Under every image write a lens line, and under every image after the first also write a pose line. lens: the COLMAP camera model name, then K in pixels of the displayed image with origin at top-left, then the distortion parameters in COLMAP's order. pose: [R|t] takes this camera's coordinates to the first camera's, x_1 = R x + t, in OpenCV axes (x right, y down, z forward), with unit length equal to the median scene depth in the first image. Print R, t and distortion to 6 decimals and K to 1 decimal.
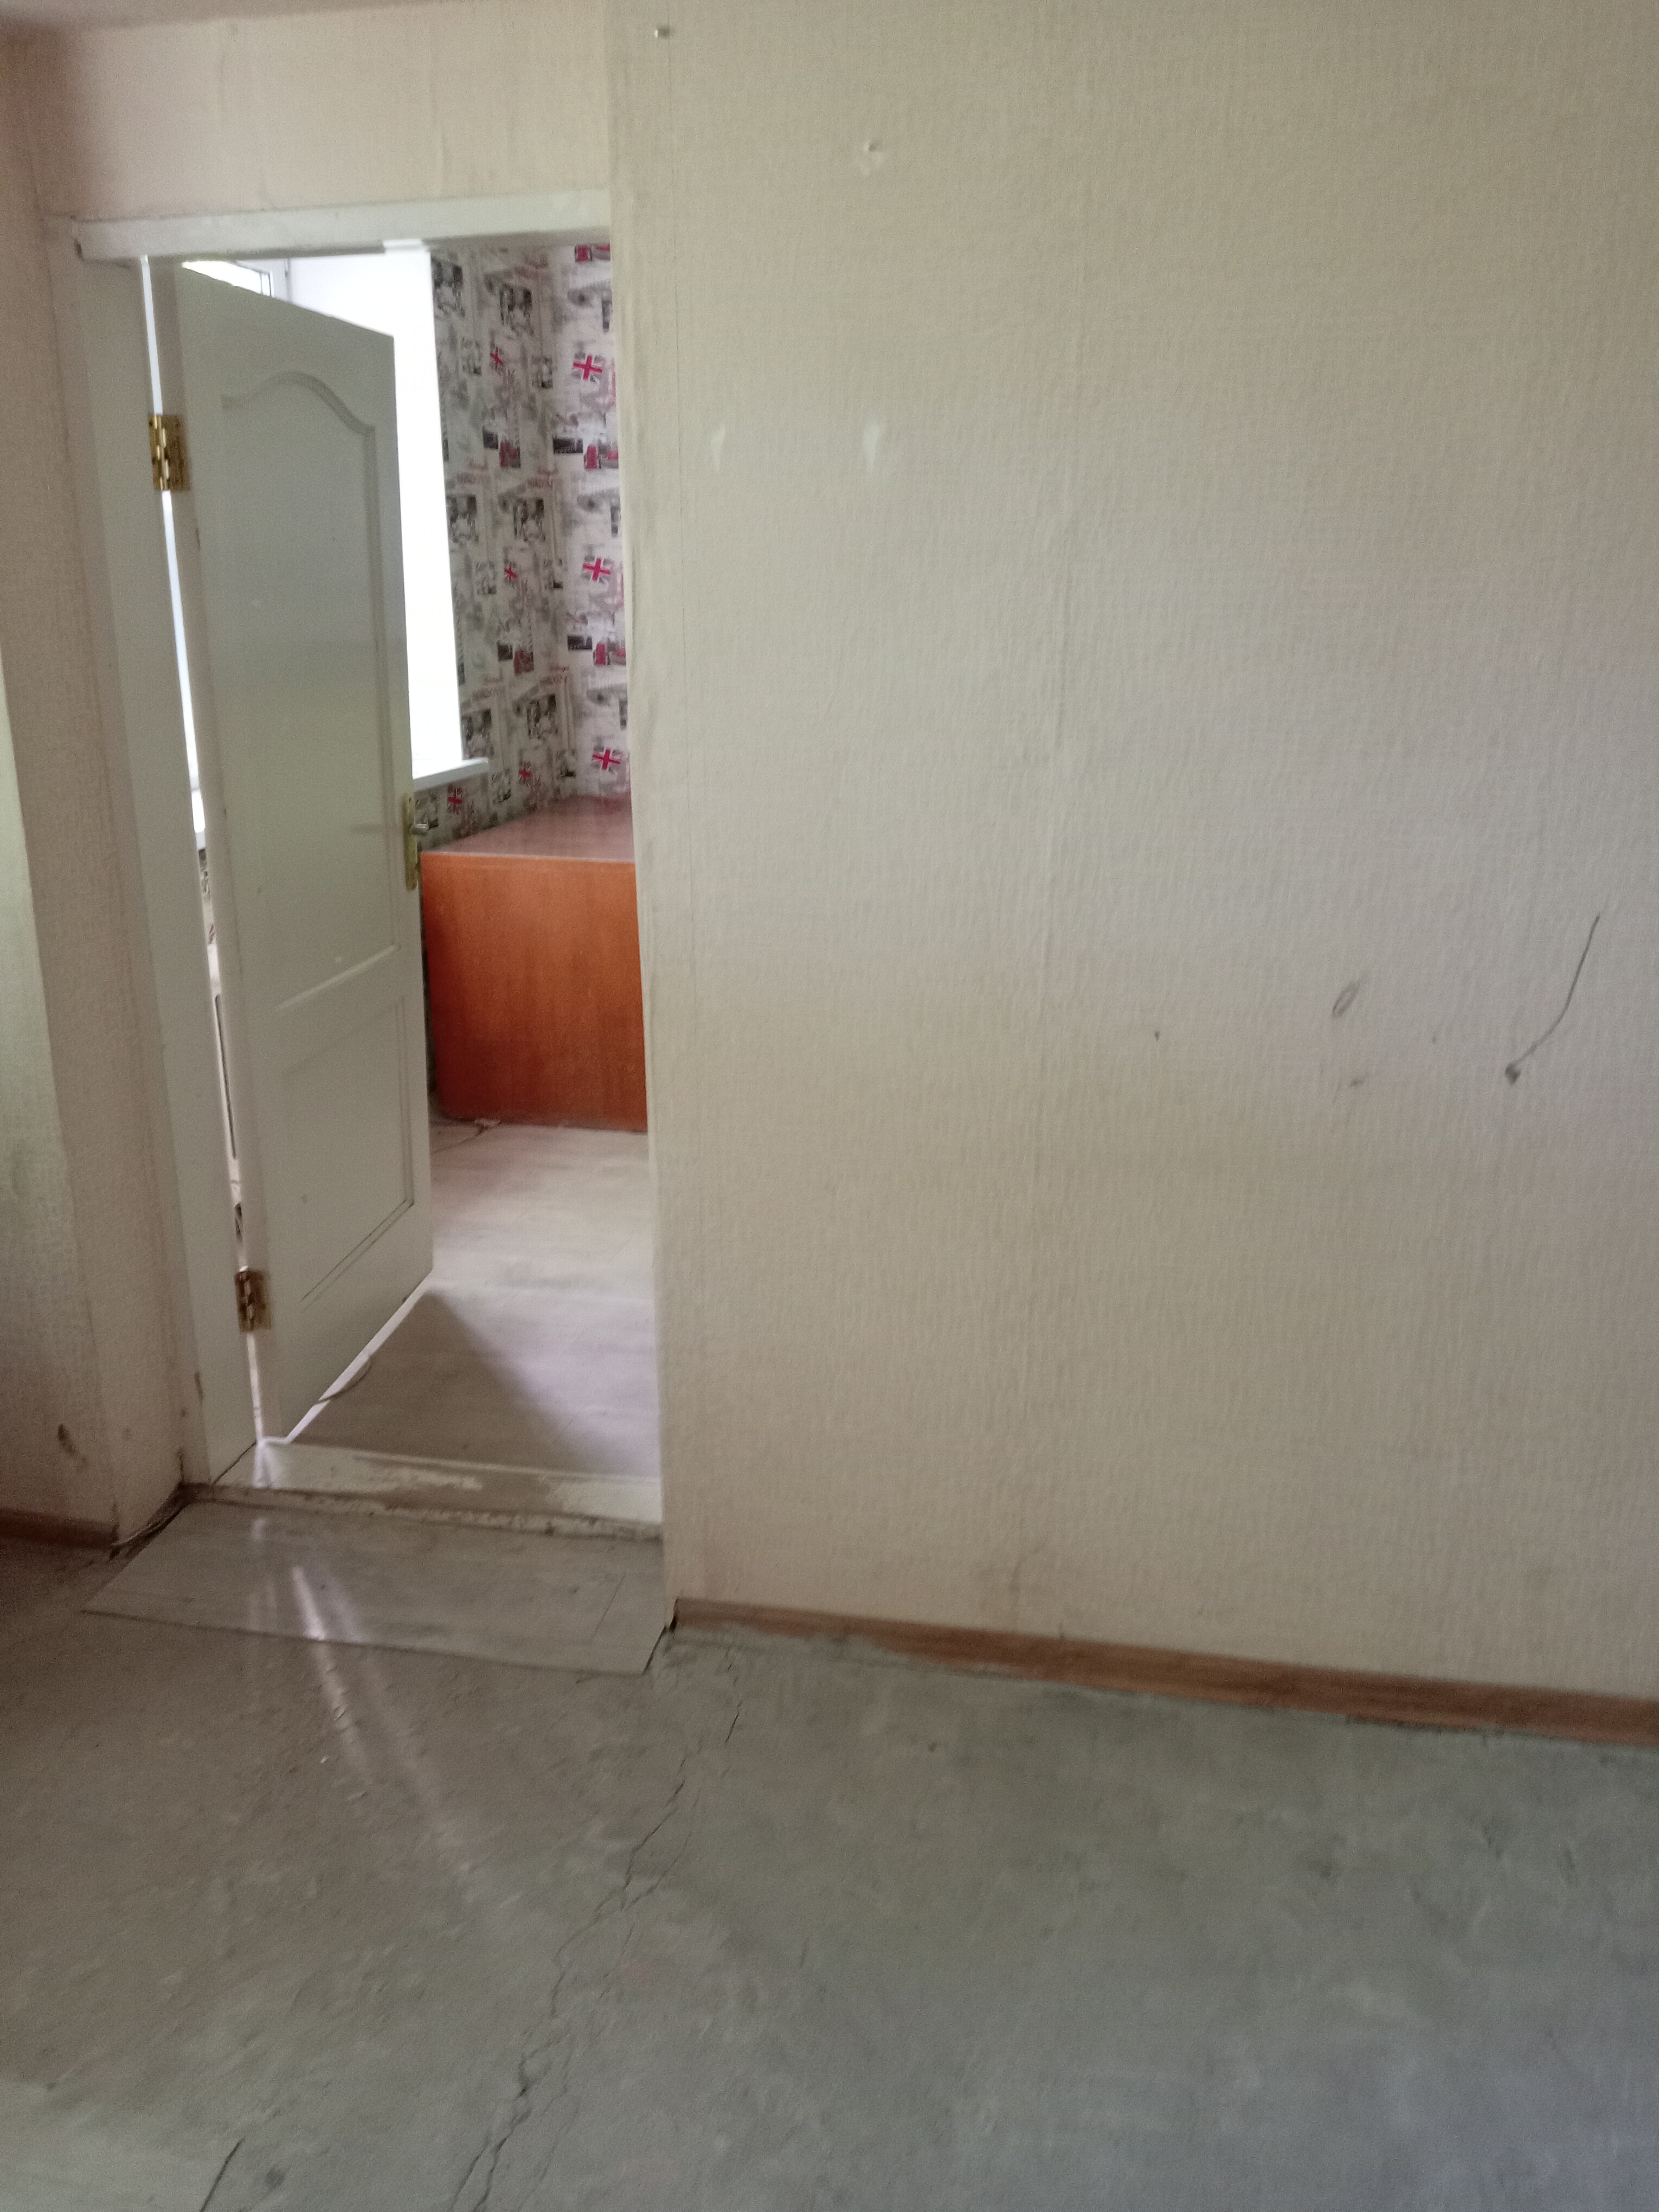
lens RADIAL K [[1705.4, 0, 848.7], [0, 1705.4, 1105.6], [0, 0, 1]] dist [0.006420, -0.040447]
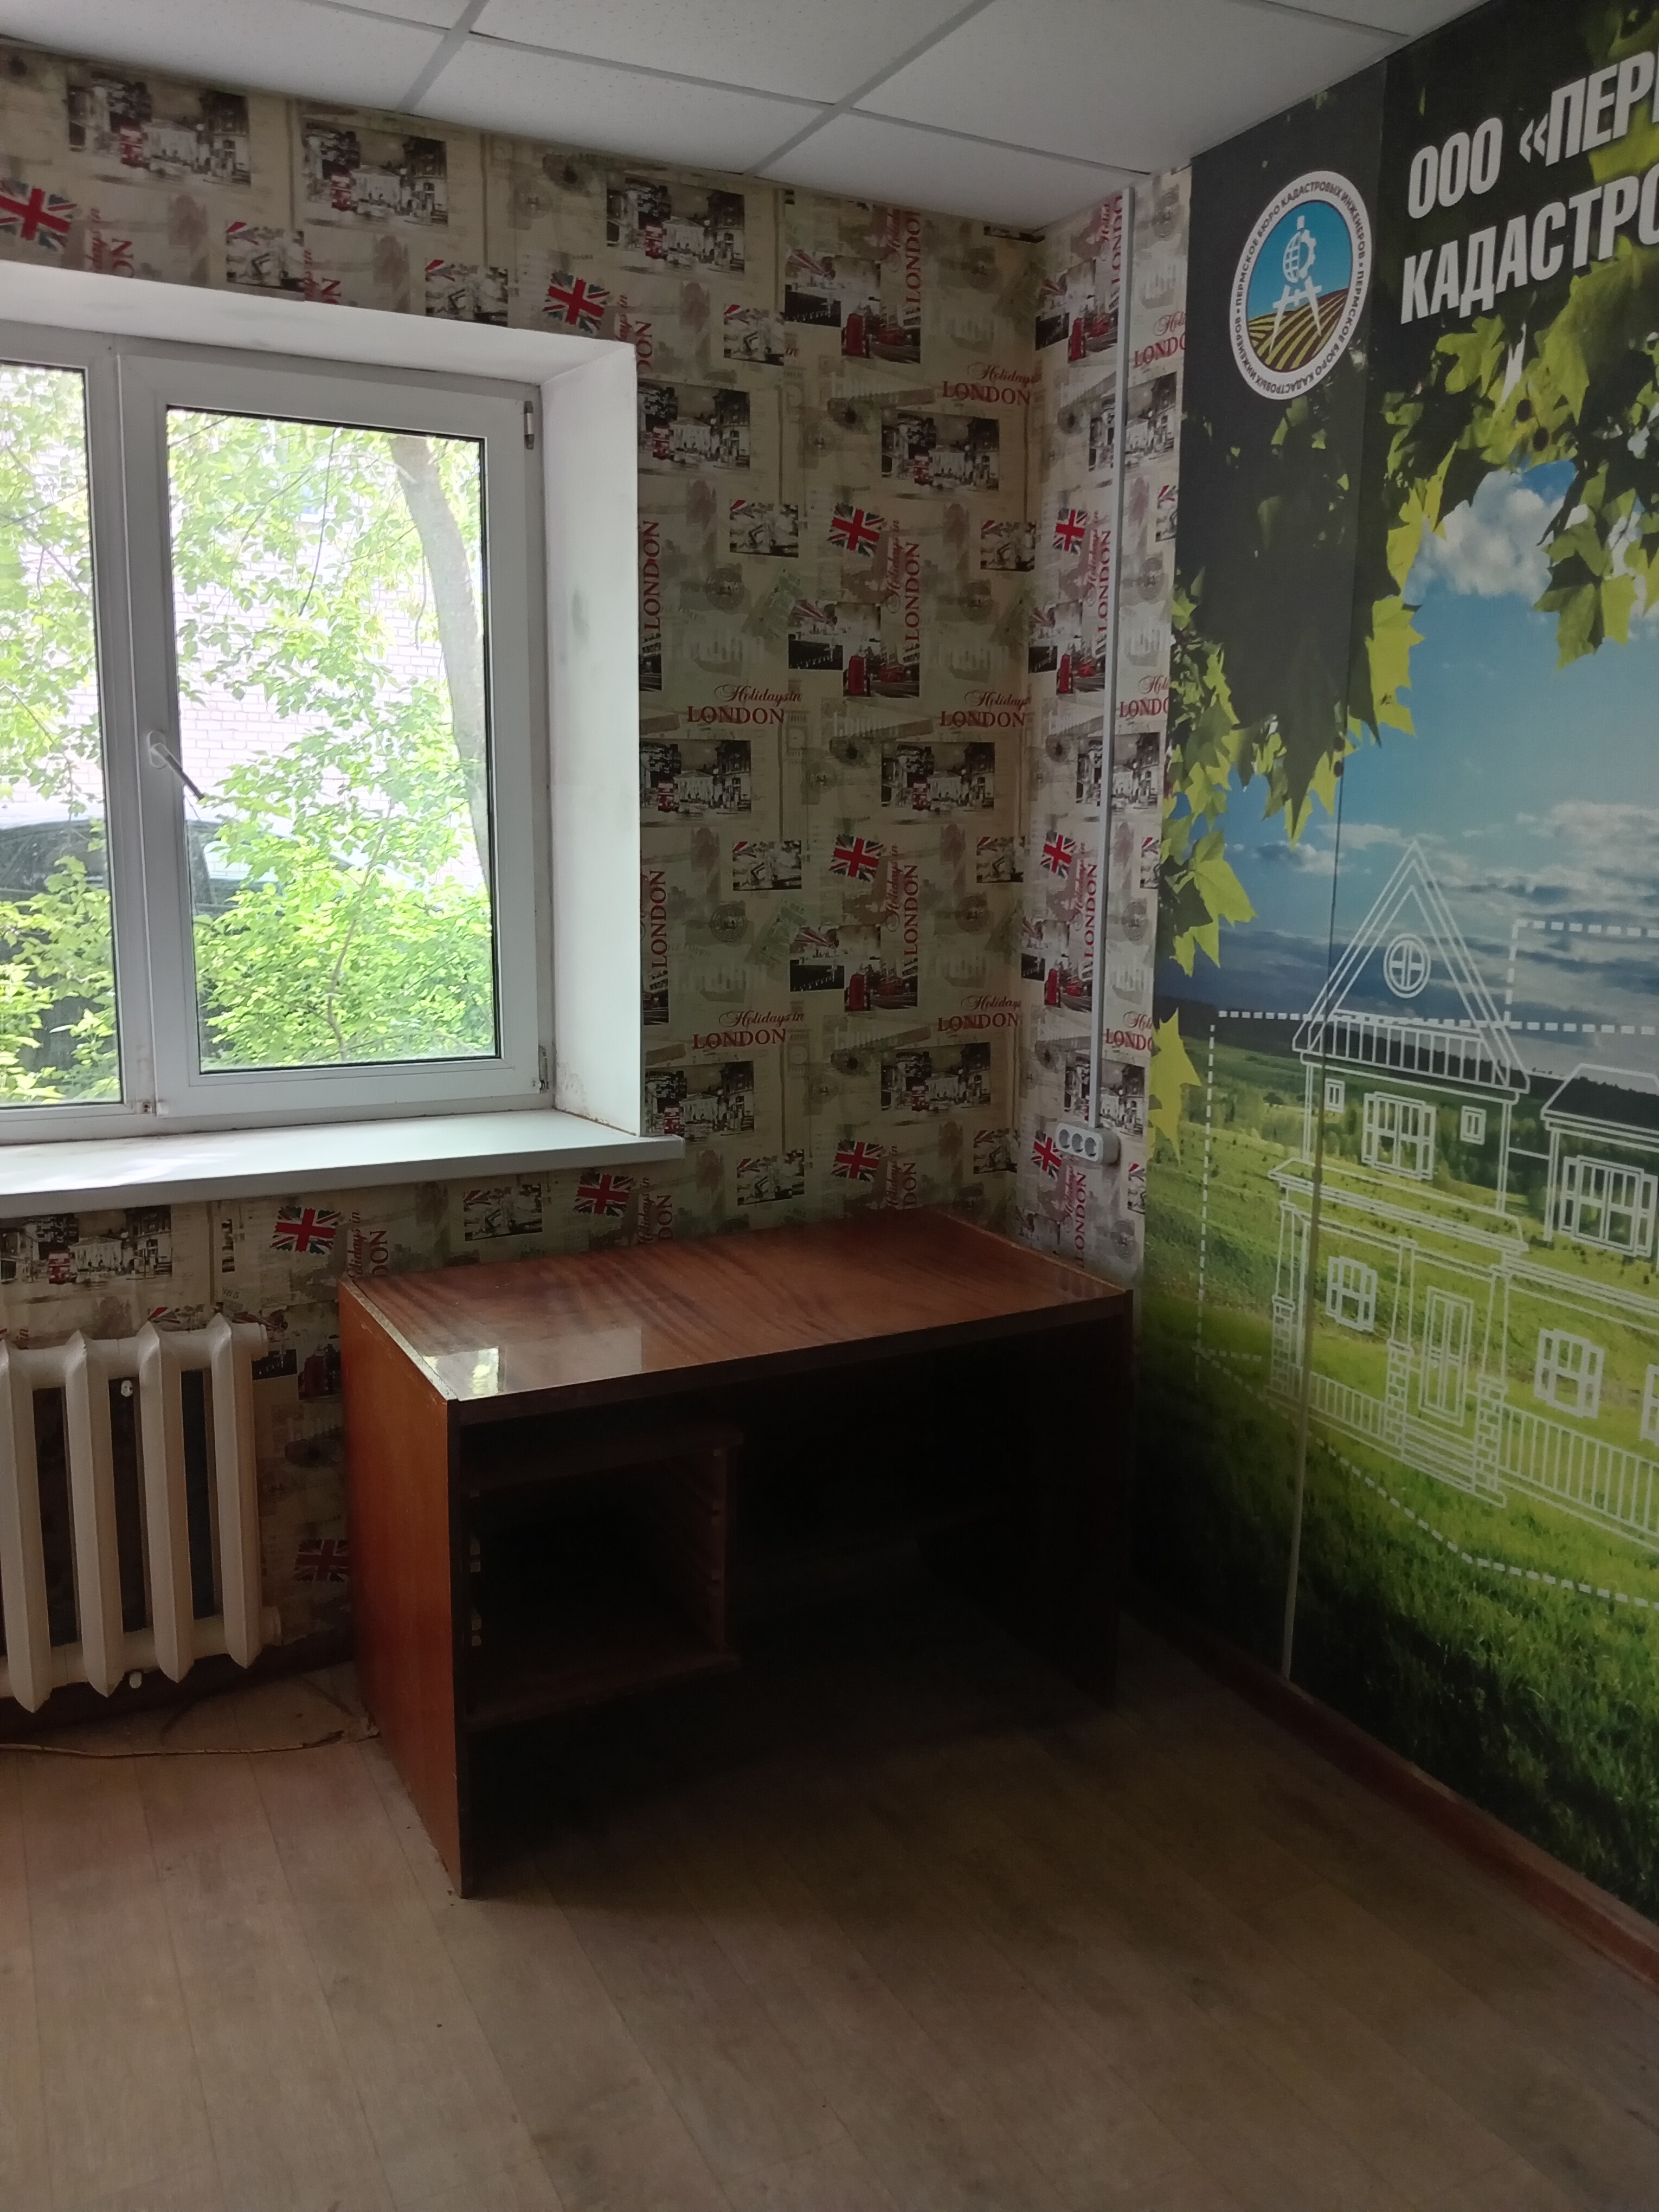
lens RADIAL K [[1705.4, 0, 821.1], [0, 1705.4, 1113.9], [0, 0, 1]] dist [0.006420, -0.040447]
pose [[0.643462, 0.147994, -0.751035, 0.277633], [-0.243055, 0.969861, -0.017127, -0.200070], [0.725865, 0.193564, 0.660040, 0.574880]]
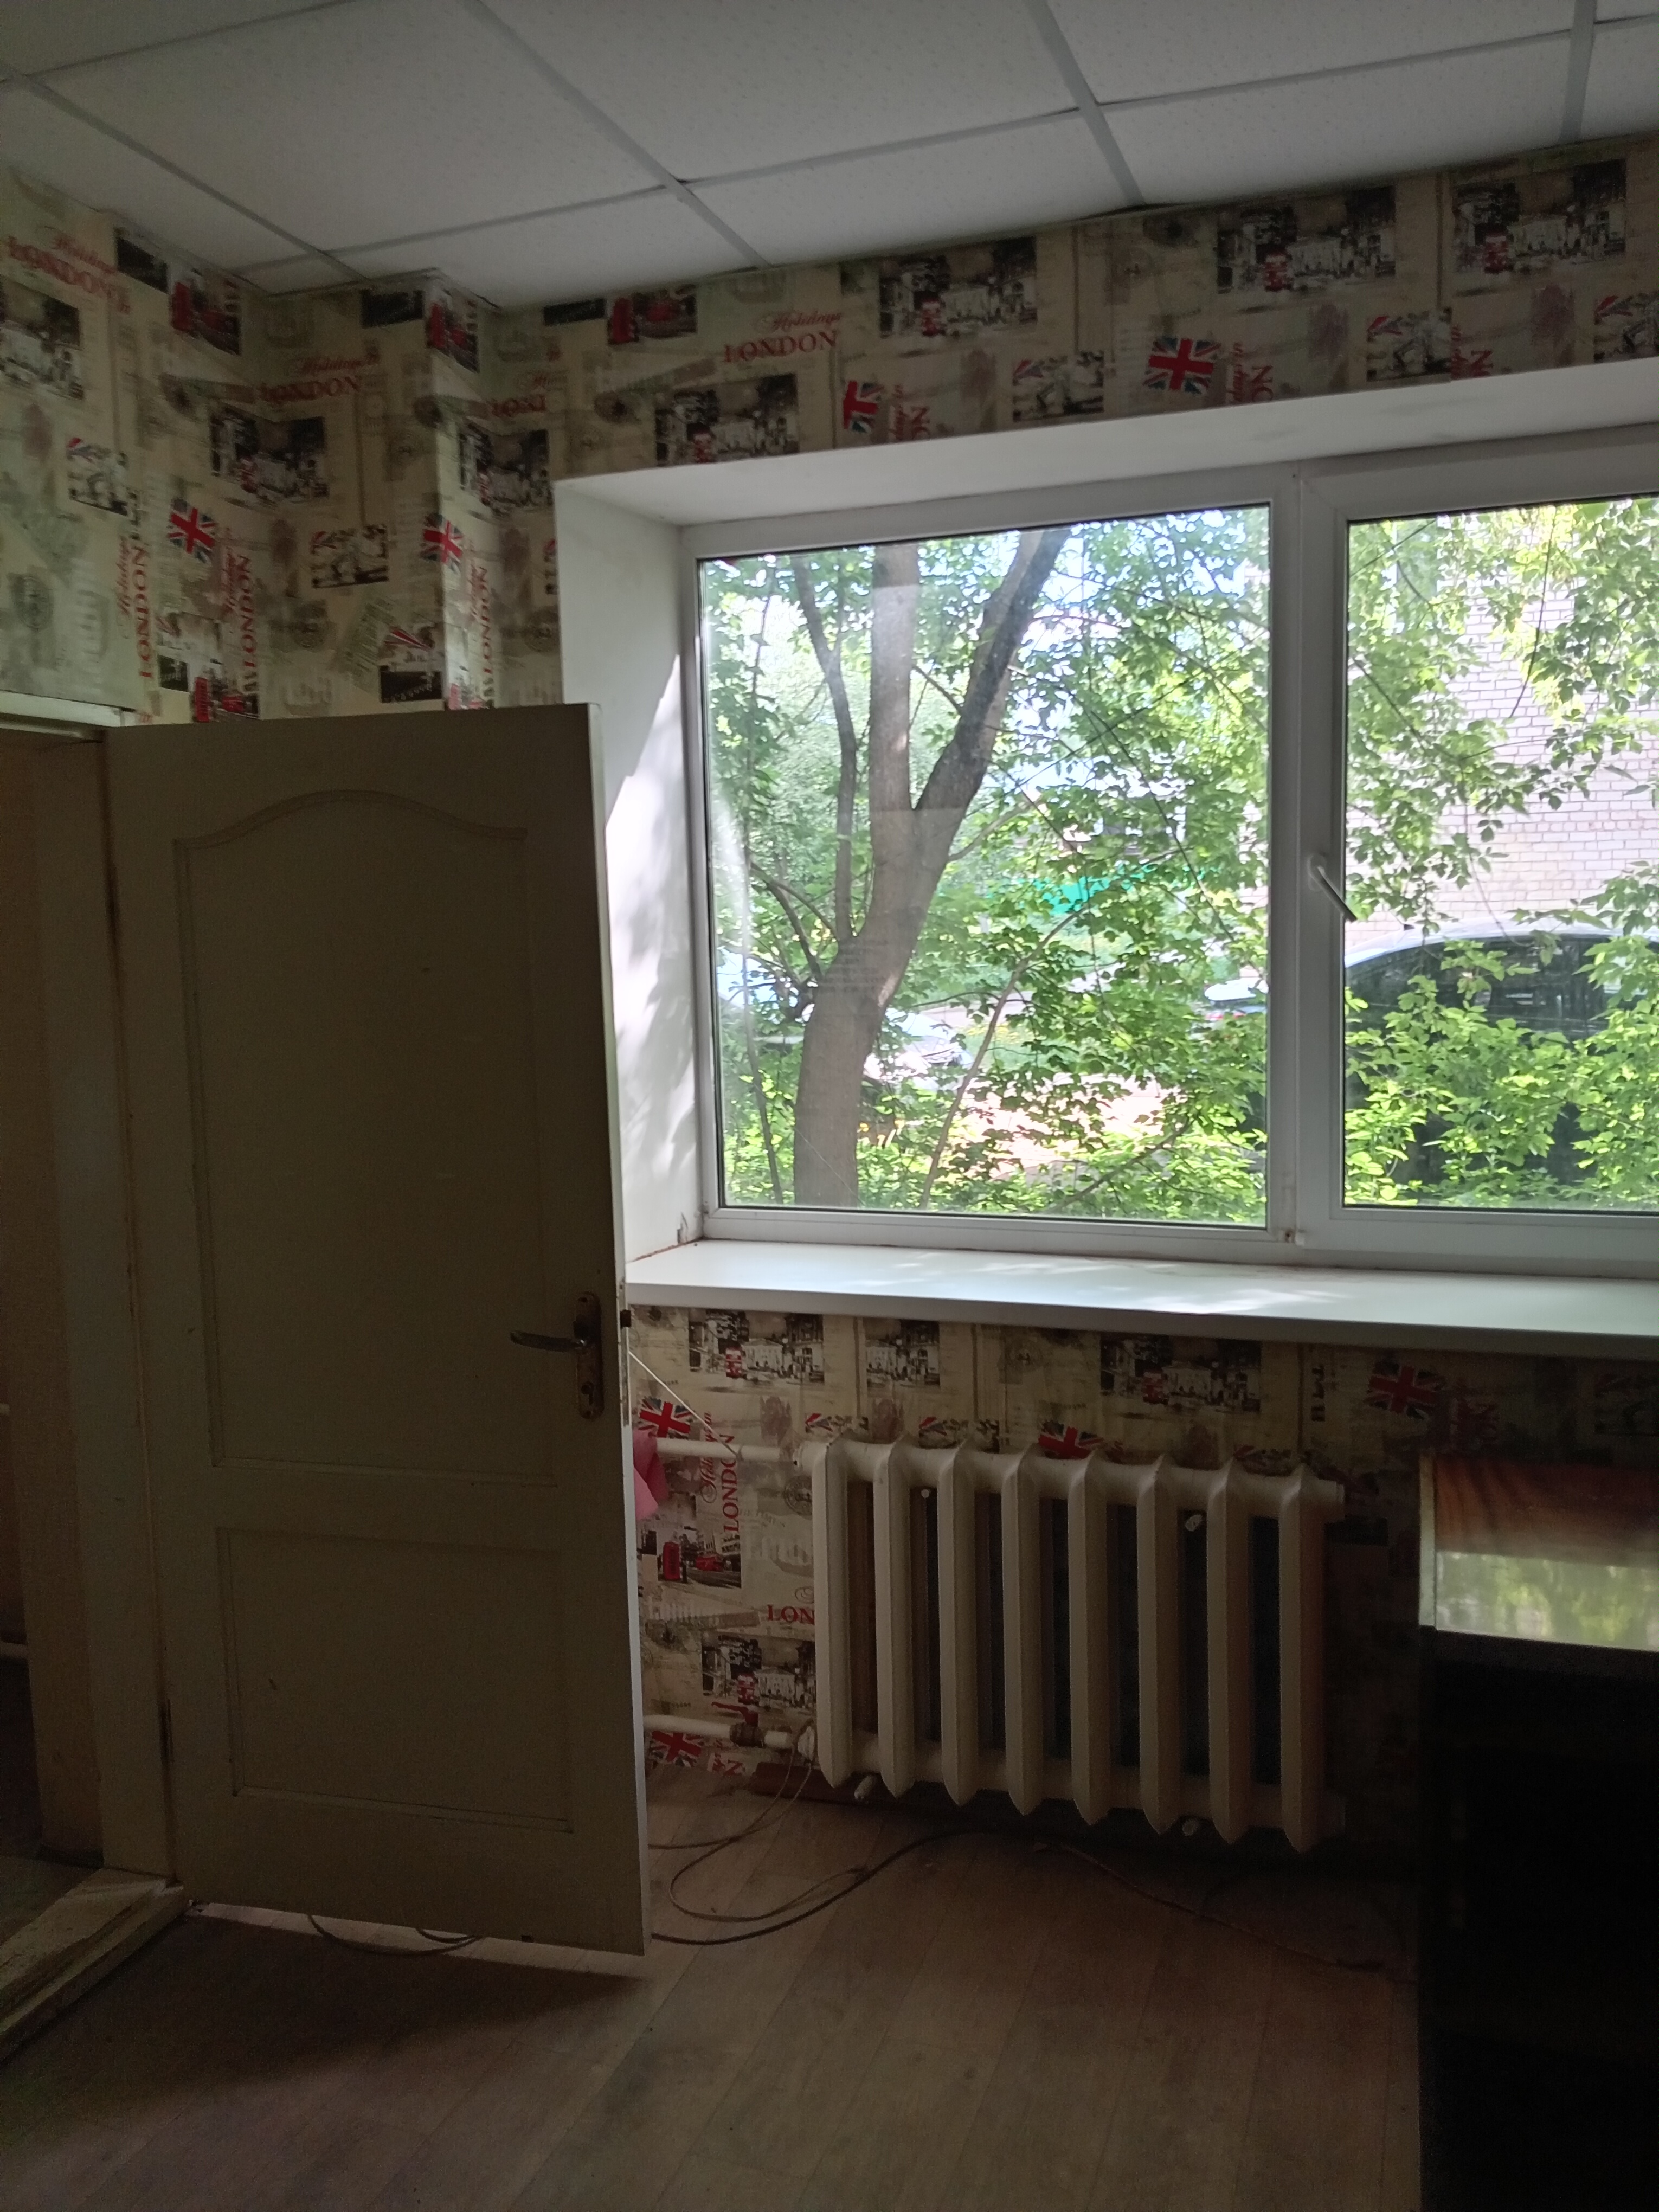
lens RADIAL K [[1705.4, 0, 832.7], [0, 1705.4, 1101.3], [0, 0, 1]] dist [0.006420, -0.040447]
pose [[-0.115048, 0.105661, -0.987725, 0.263744], [-0.271176, 0.953219, 0.133556, -0.233985], [0.955629, 0.283213, -0.081013, 0.682195]]
